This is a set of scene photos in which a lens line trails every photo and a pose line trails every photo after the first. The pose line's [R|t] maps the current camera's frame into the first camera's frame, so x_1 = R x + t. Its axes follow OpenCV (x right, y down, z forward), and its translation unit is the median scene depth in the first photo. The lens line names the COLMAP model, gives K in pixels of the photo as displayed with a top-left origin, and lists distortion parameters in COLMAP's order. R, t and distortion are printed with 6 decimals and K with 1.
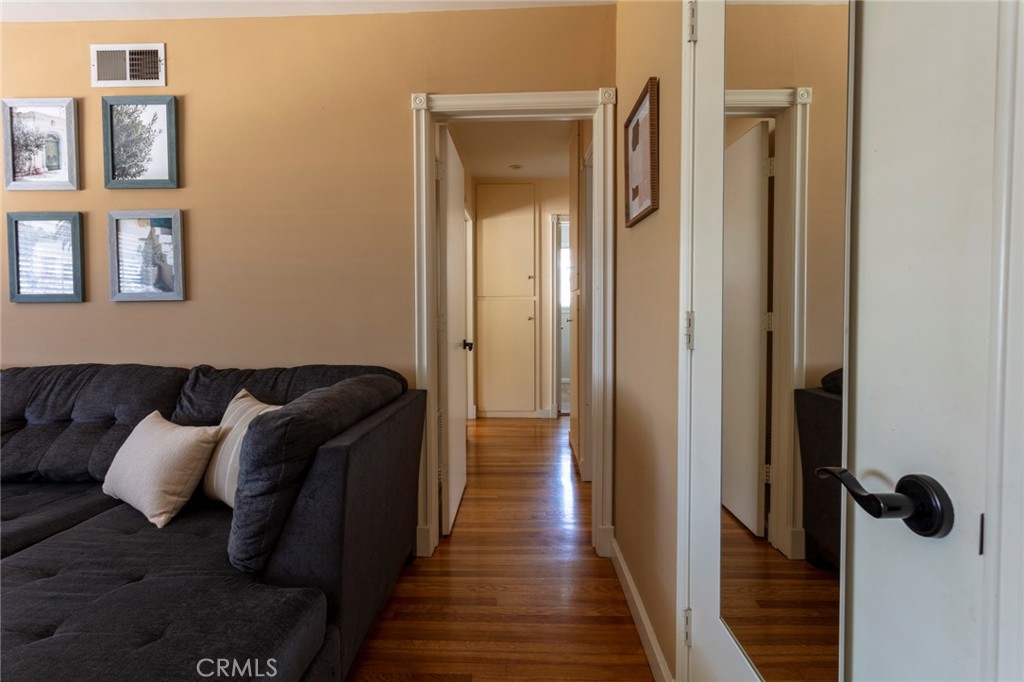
lens RADIAL K [[489.9, 0, 508.6], [0, 489.9, 325.0], [0, 0, 1]] dist [0.002397, 0.001332]
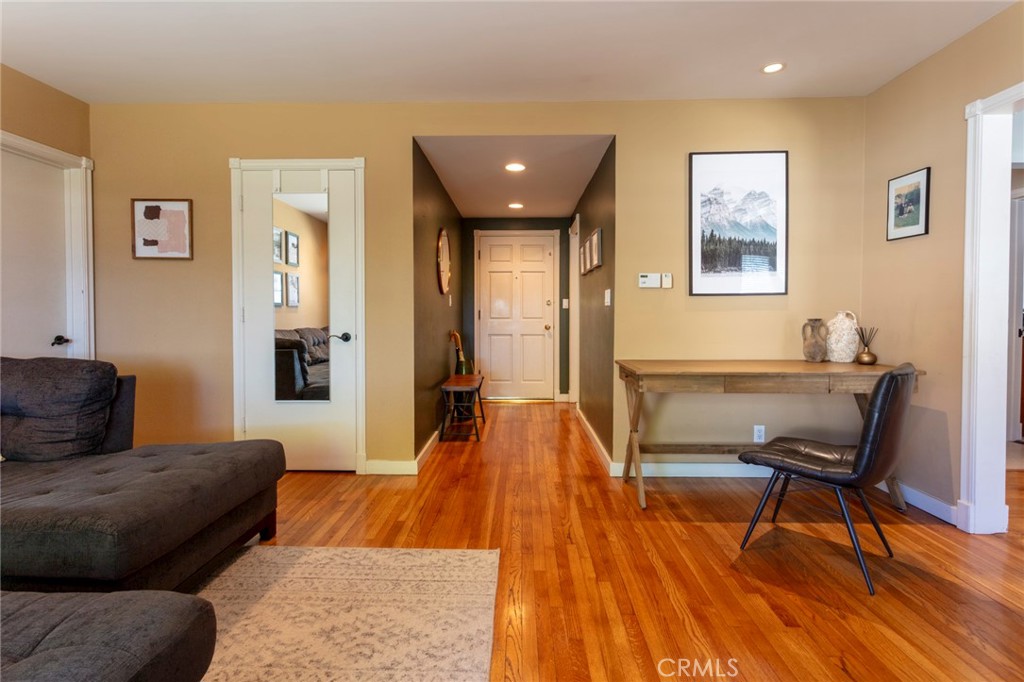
lens RADIAL K [[489.9, 0, 508.6], [0, 489.9, 325.0], [0, 0, 1]] dist [0.002397, 0.001332]
pose [[-0.006632, -0.016387, 0.999844, -1.263760], [0.030168, 0.999407, 0.016580, 0.037526], [-0.999523, 0.030273, -0.006133, -0.249339]]
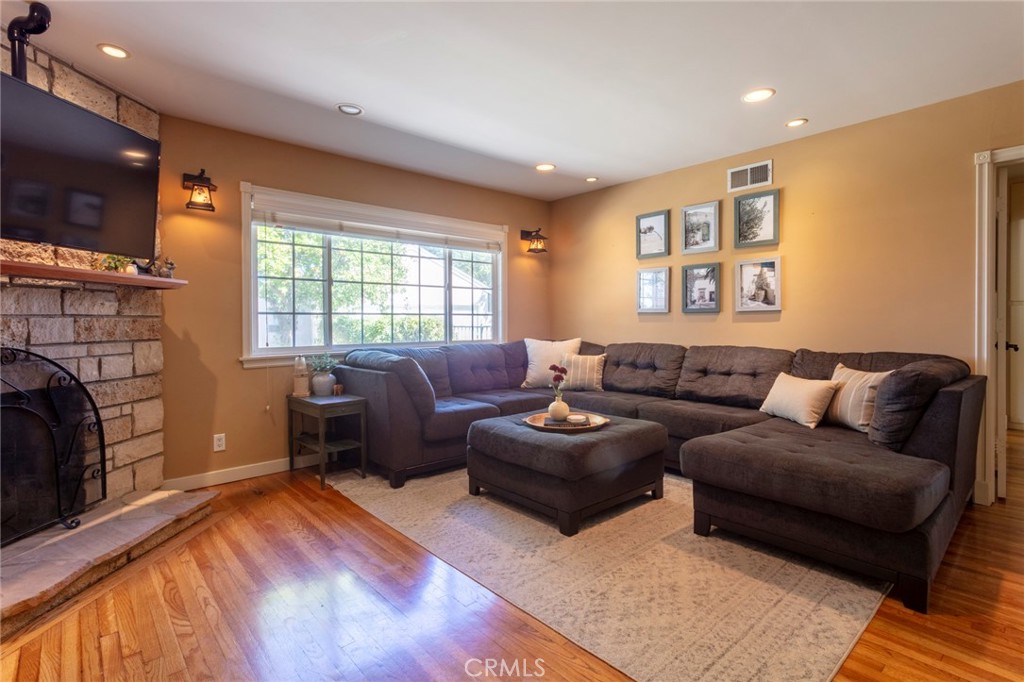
lens RADIAL K [[489.9, 0, 508.6], [0, 489.9, 325.0], [0, 0, 1]] dist [0.002397, 0.001332]
pose [[0.687884, 0.008329, -0.725773, -0.092854], [-0.019575, 0.999783, -0.007080, 0.029540], [0.725557, 0.019077, 0.687898, -0.816964]]
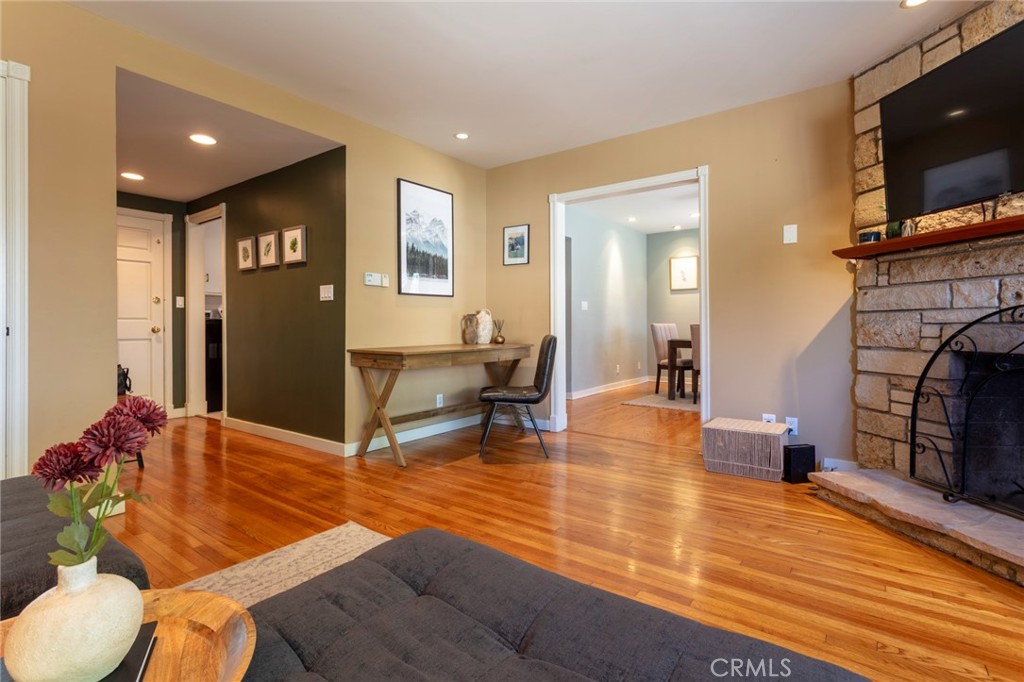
lens RADIAL K [[489.9, 0, 508.6], [0, 489.9, 325.0], [0, 0, 1]] dist [0.002397, 0.001332]
pose [[-0.819601, 0.011007, 0.572829, -1.155650], [0.026150, 0.999492, 0.018209, 0.079872], [-0.572337, 0.029903, -0.819473, 0.420526]]
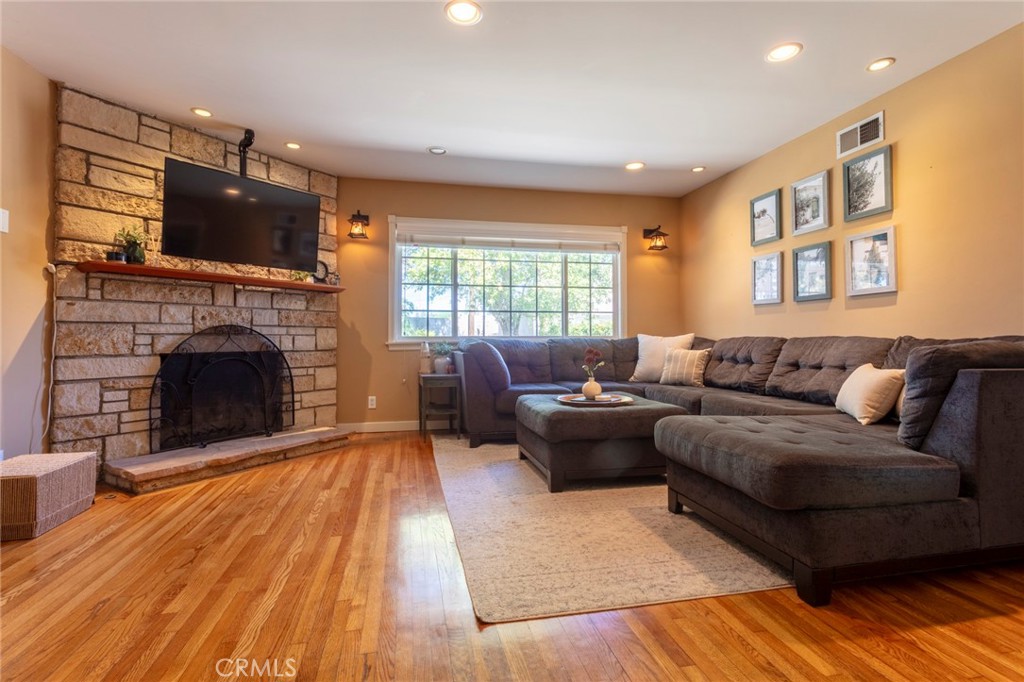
lens RADIAL K [[489.9, 0, 508.6], [0, 489.9, 325.0], [0, 0, 1]] dist [0.002397, 0.001332]
pose [[0.238700, -0.020863, -0.970869, 0.398933], [-0.025772, 0.999281, -0.027810, 0.108737], [0.970751, 0.031660, 0.237991, -0.359667]]
